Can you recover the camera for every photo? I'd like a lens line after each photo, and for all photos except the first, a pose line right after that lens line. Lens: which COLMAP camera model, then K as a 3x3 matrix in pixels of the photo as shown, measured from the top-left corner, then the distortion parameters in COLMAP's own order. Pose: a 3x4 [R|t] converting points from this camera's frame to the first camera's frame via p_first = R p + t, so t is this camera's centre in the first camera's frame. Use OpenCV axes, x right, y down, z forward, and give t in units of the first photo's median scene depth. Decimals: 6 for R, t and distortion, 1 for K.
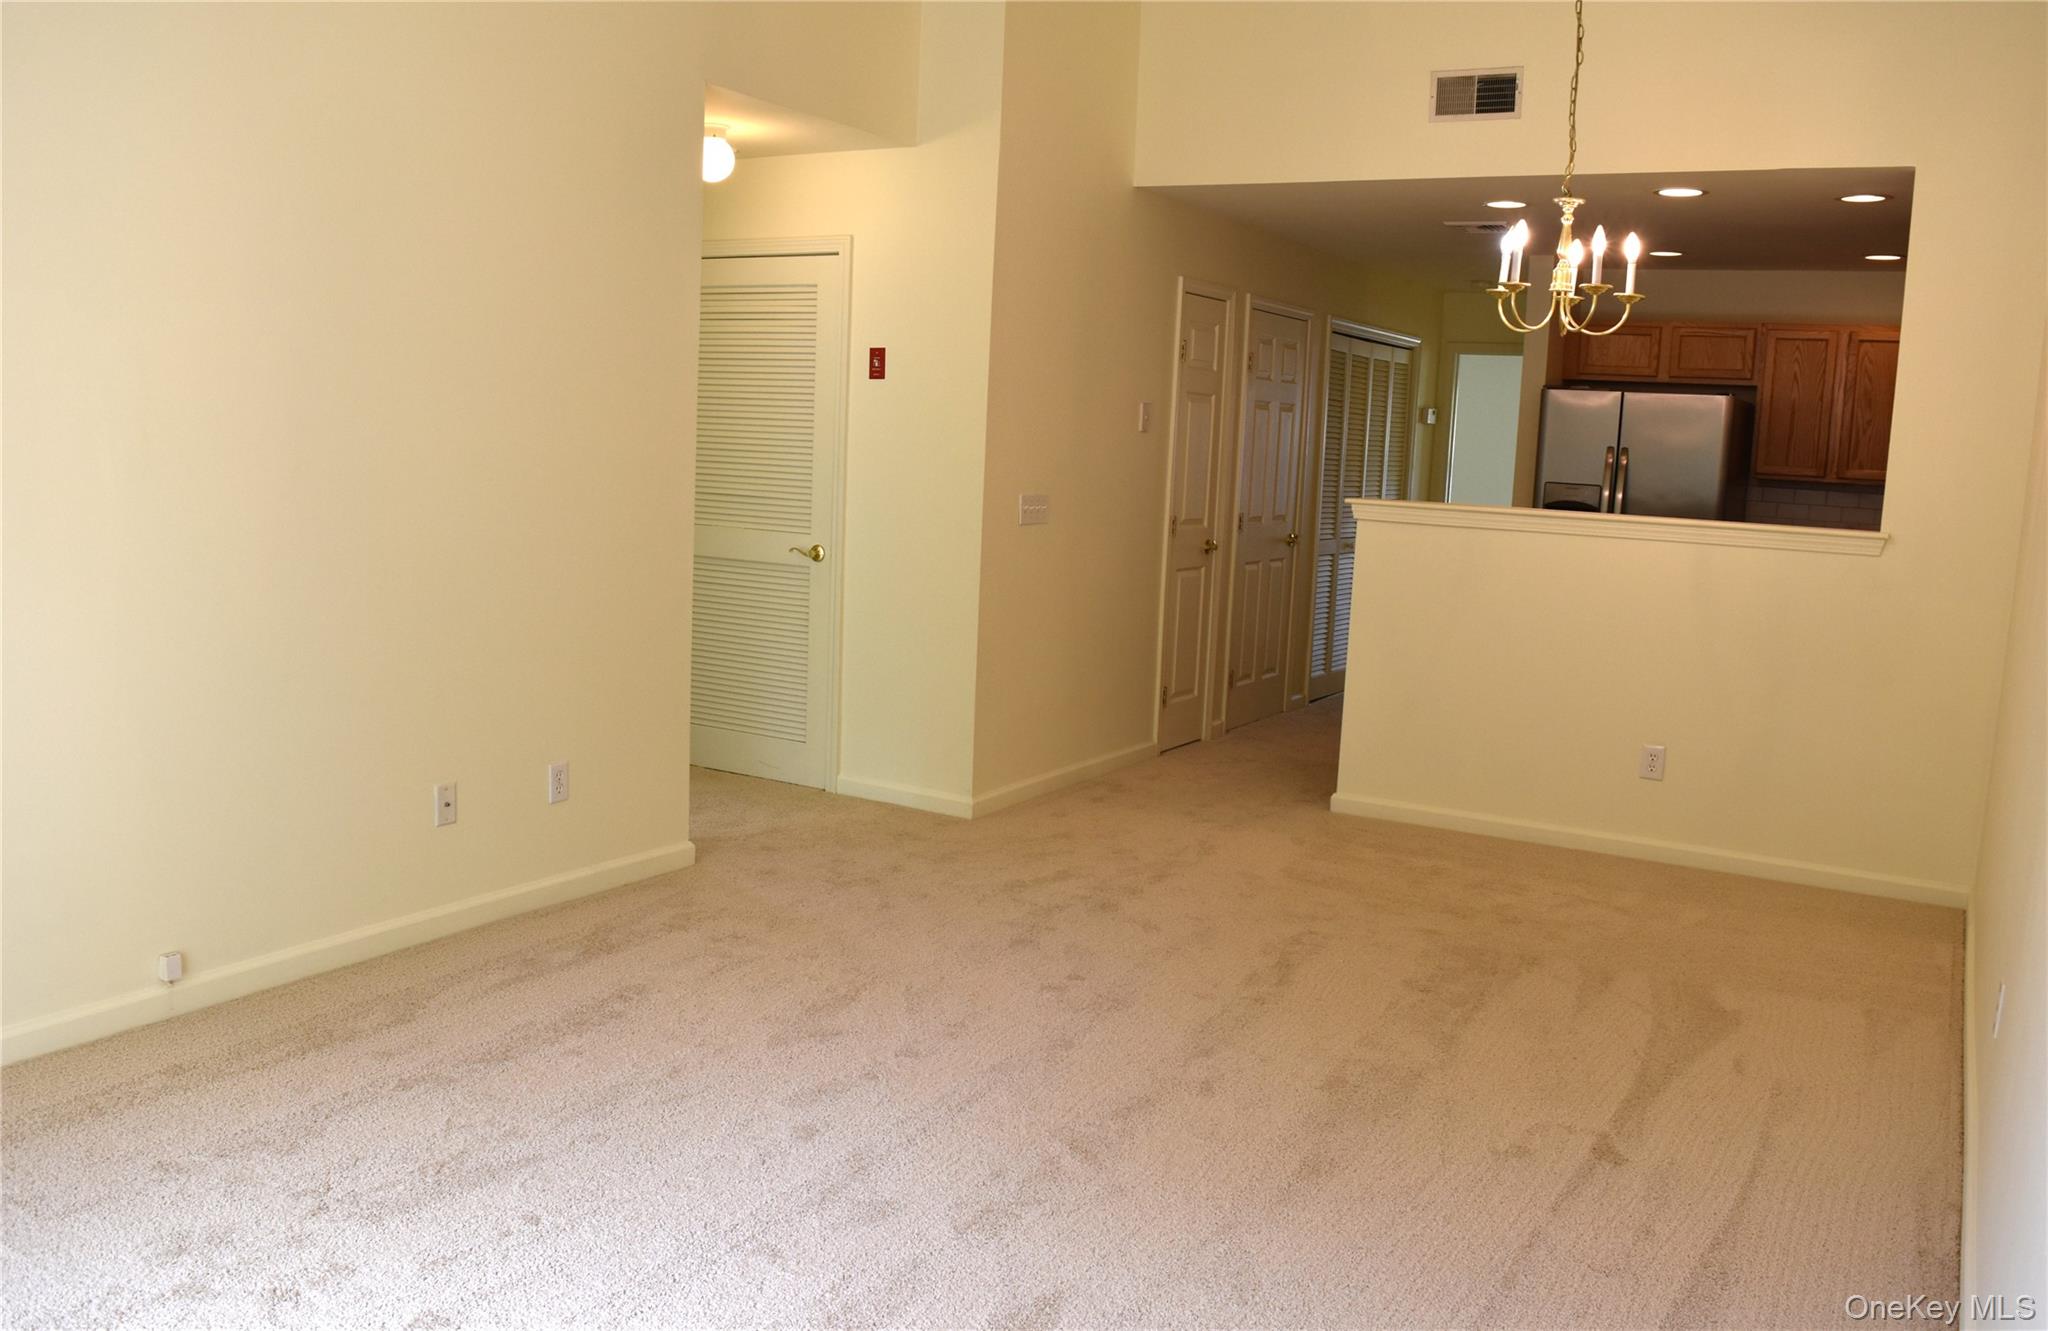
lens RADIAL K [[1634.3, 0, 1024.0], [0, 1634.3, 665.5], [0, 0, 1]] dist [-0.098861, -0.006636]
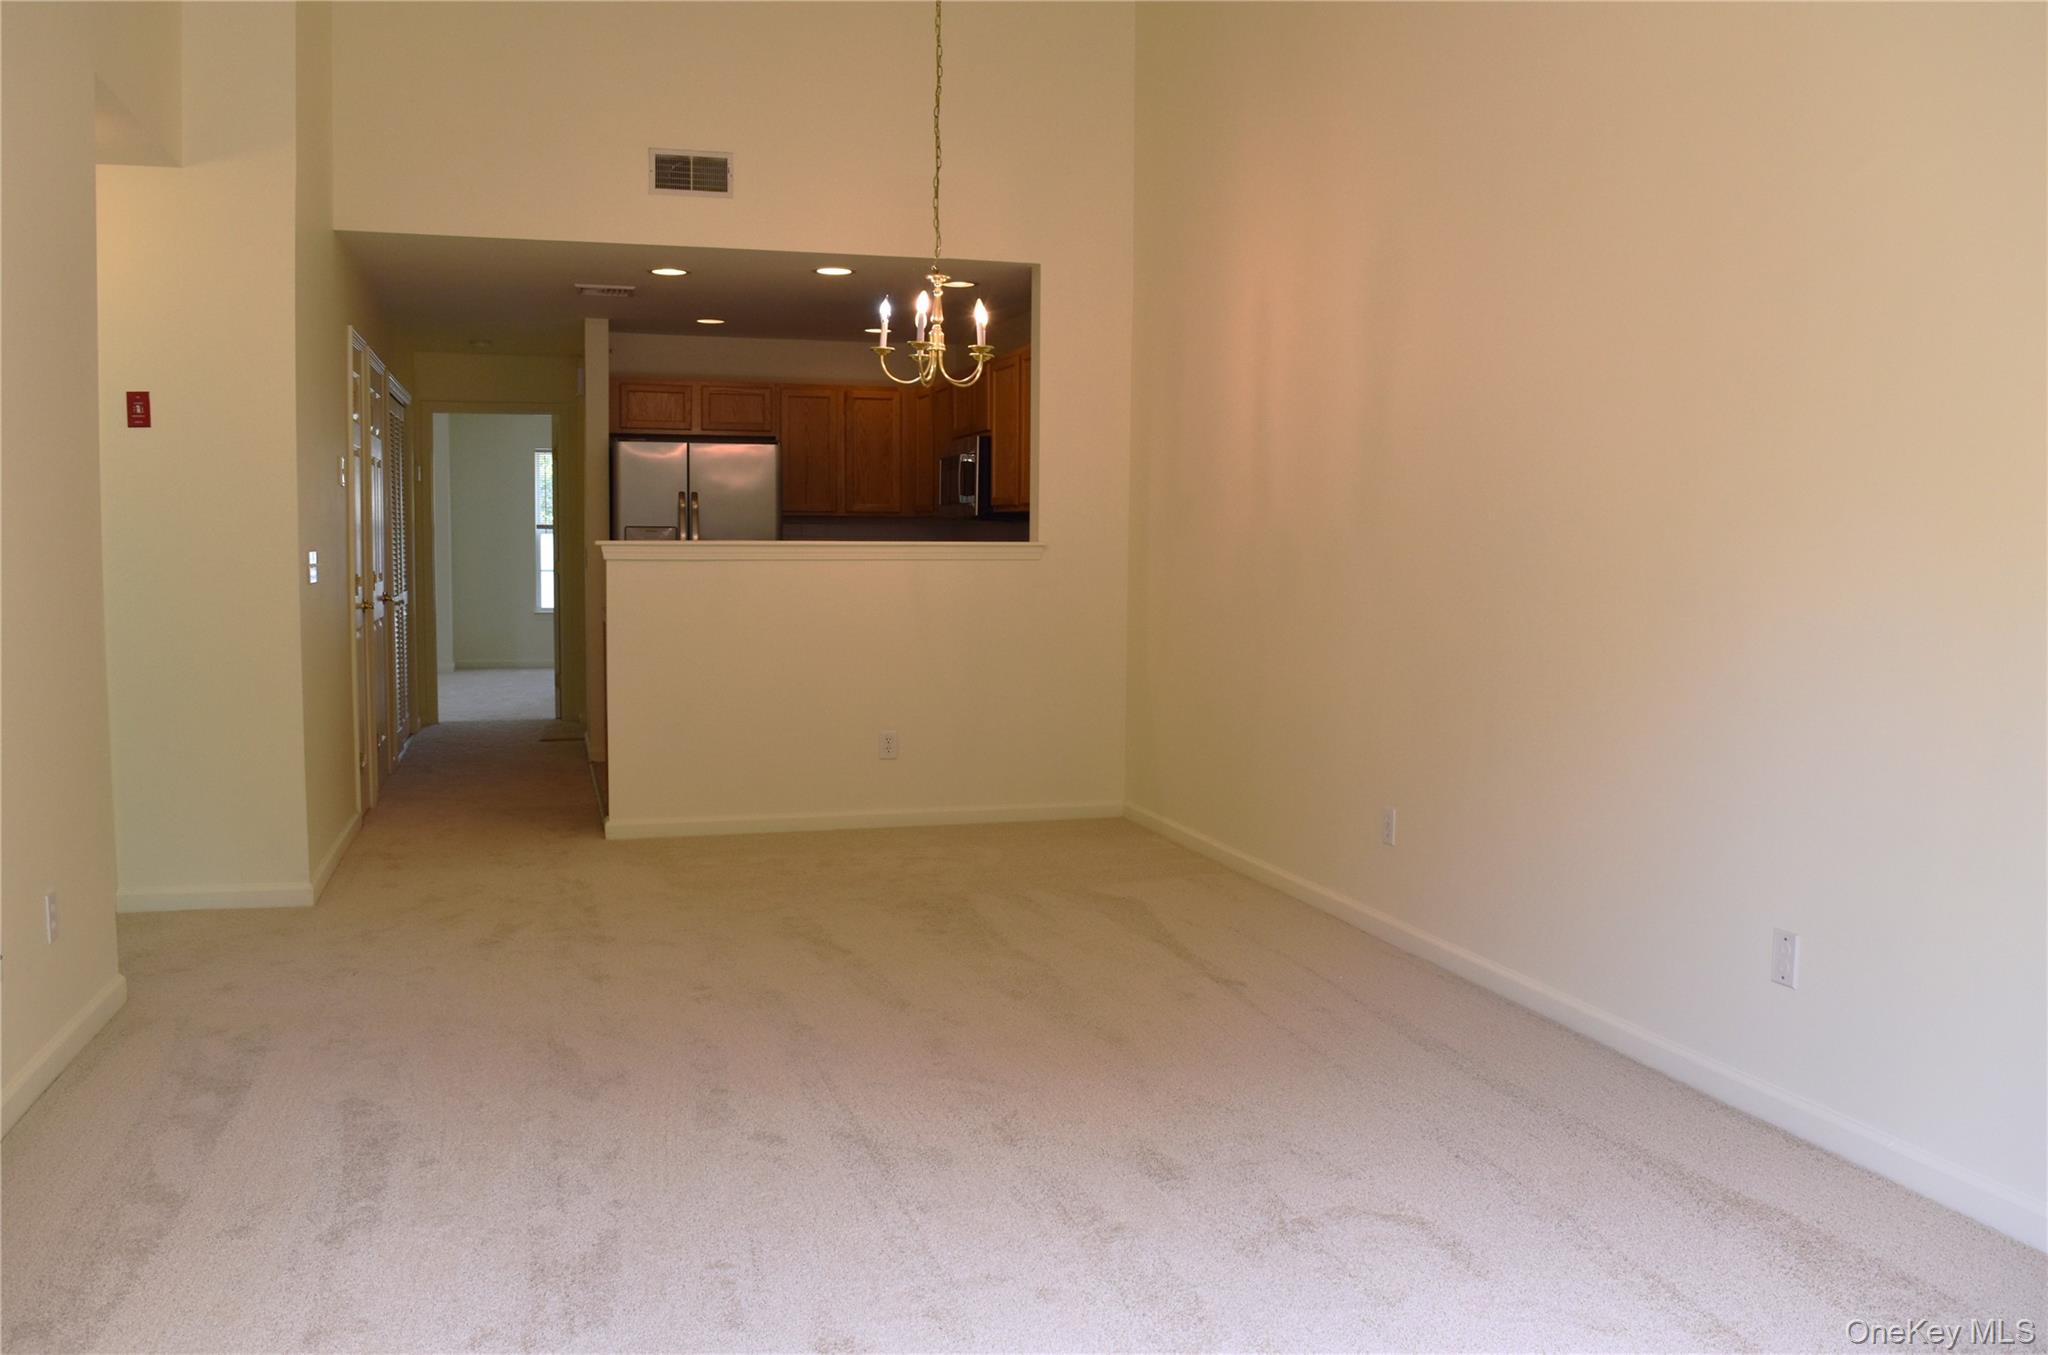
lens RADIAL K [[1648.2, 0, 1024.0], [0, 1648.2, 677.5], [0, 0, 1]] dist [-0.112569, 0.006431]
pose [[0.668740, -0.097414, 0.737087, -0.413663], [0.124870, 0.992013, 0.017814, 0.001098], [-0.732935, 0.080127, 0.675563, 0.088511]]
